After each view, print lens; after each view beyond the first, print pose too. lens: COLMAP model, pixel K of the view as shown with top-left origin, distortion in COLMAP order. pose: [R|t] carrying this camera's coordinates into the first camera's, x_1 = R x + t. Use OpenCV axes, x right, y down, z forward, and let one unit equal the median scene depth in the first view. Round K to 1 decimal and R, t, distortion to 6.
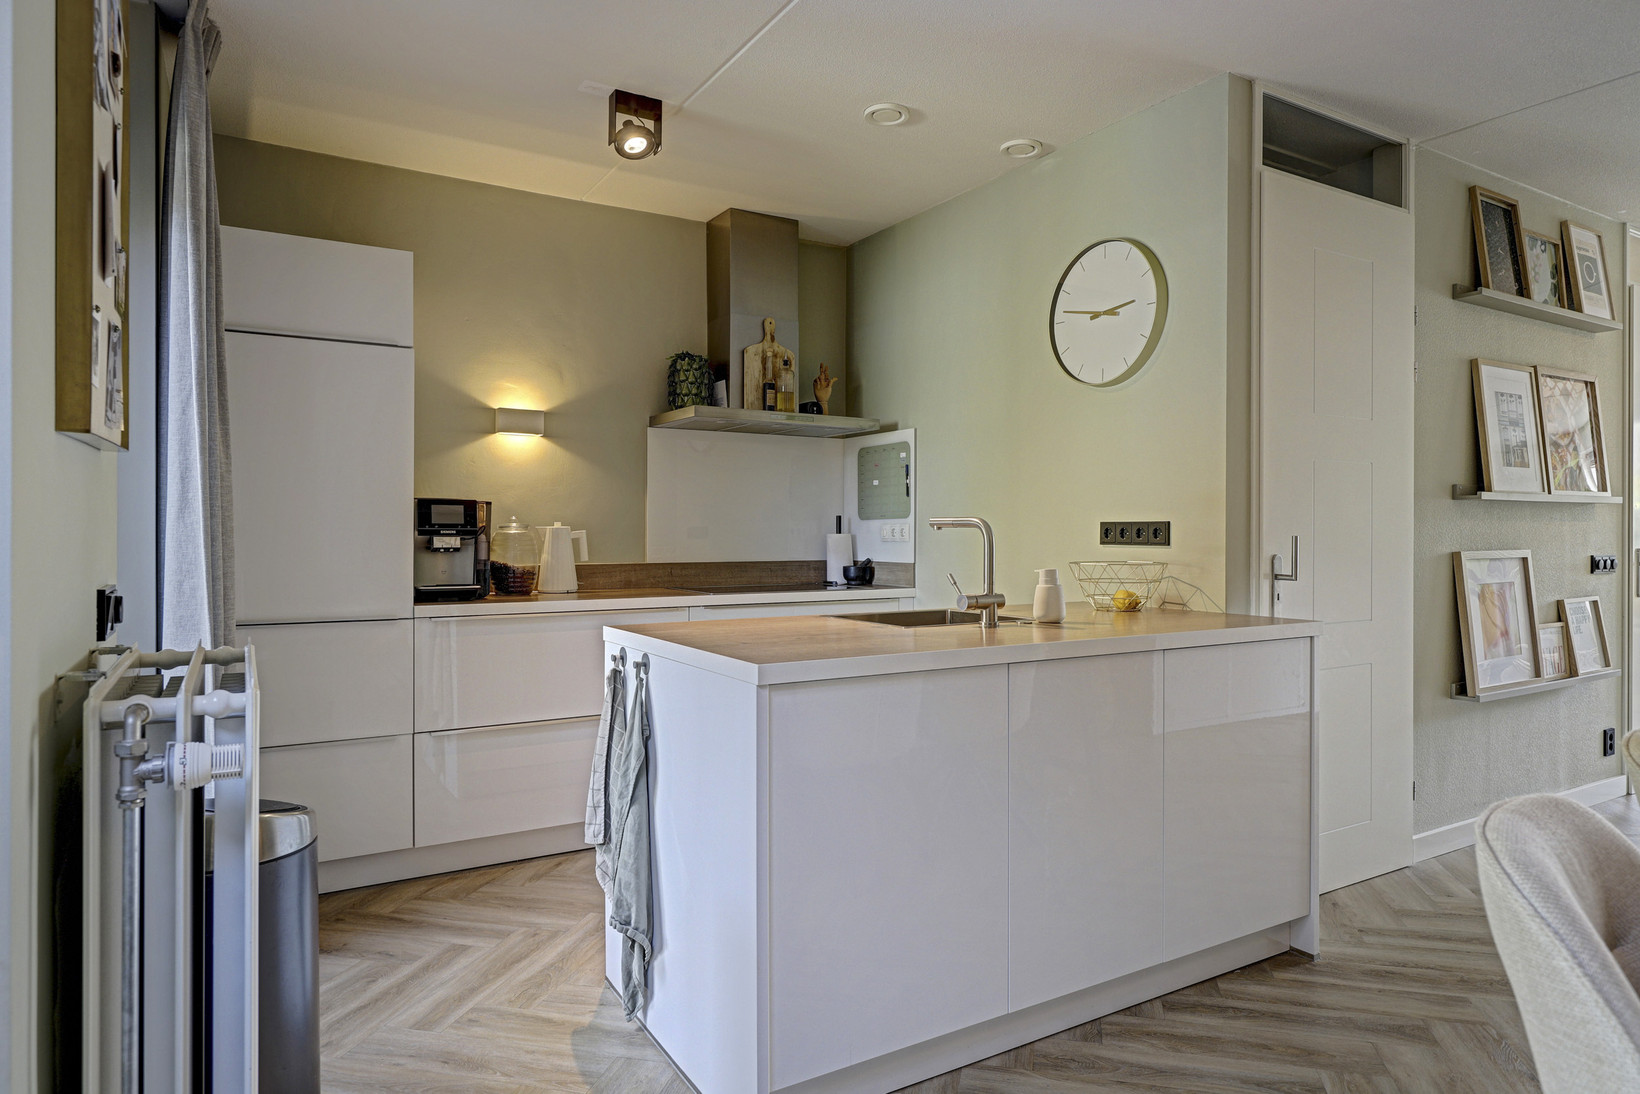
lens RADIAL K [[983.5, 0, 820.0], [0, 983.5, 547.0], [0, 0, 1]] dist [0.007676, 0.000317]
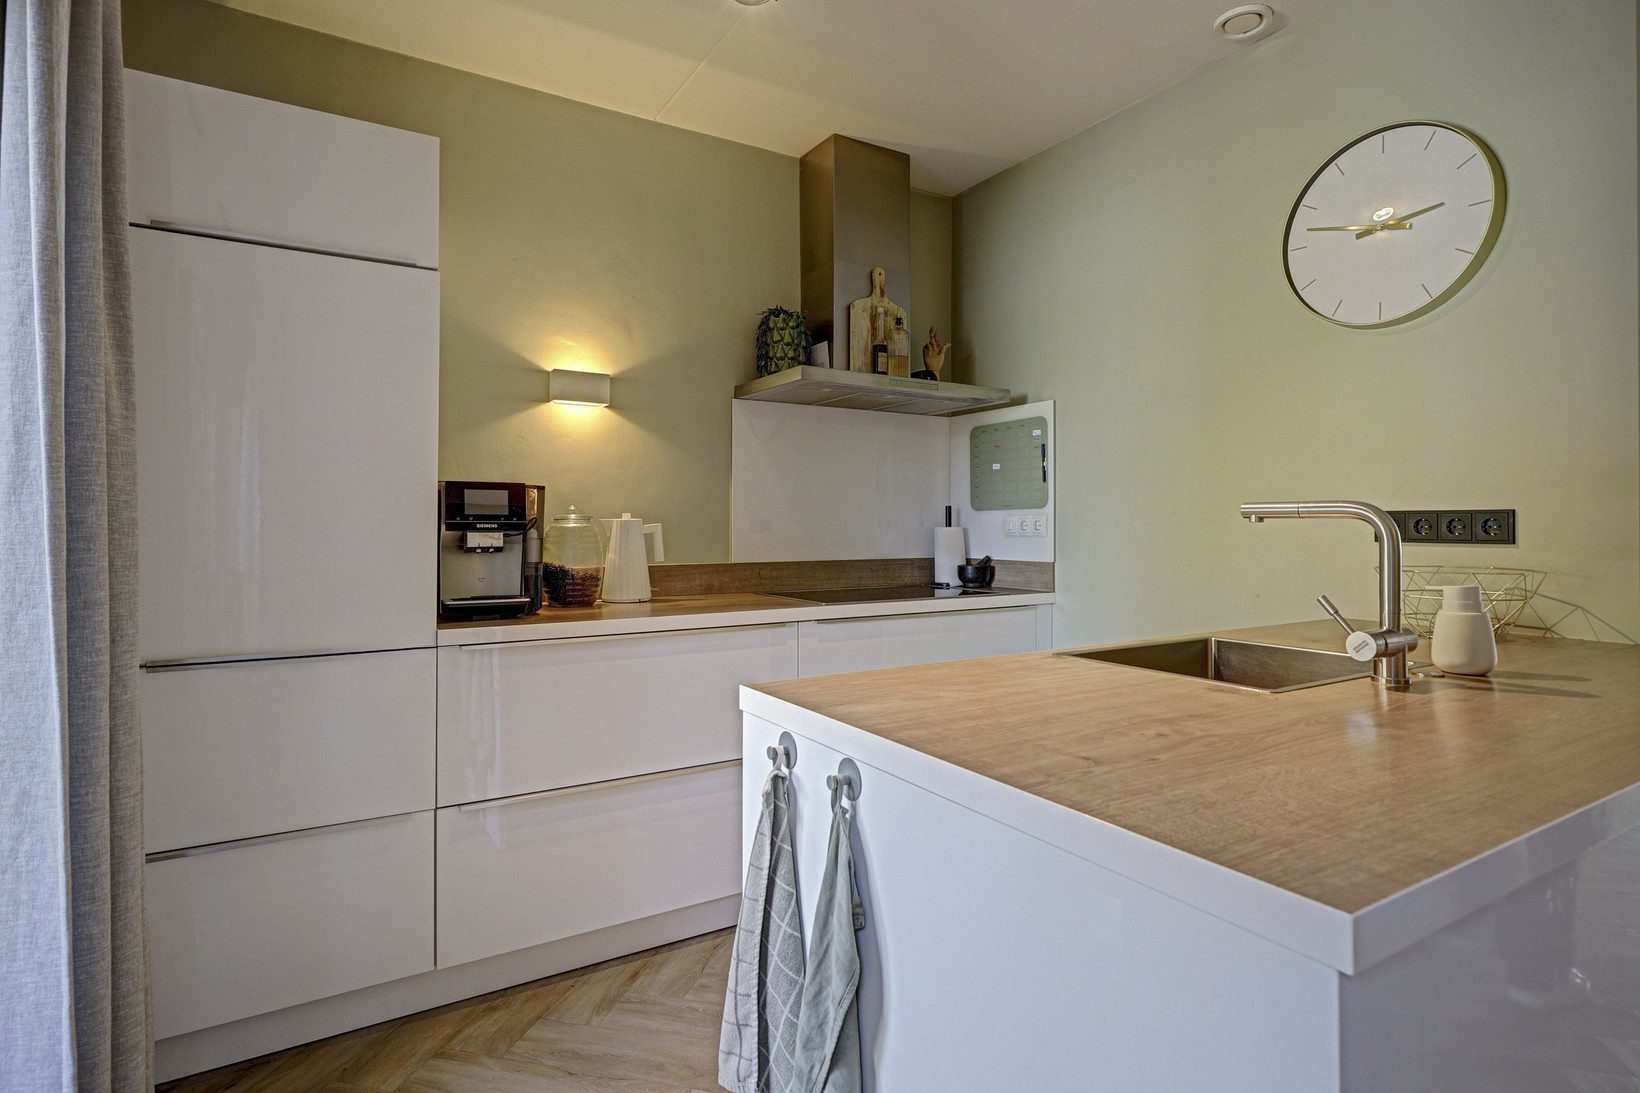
lens RADIAL K [[848.0, 0, 828.5], [0, 848.0, 524.1], [0, 0, 1]] dist [0.000833, 0.000222]
pose [[0.999958, -0.001188, 0.009097, -0.108673], [0.001328, 0.999881, -0.015383, -0.005542], [-0.009077, 0.015395, 0.999840, 0.309474]]
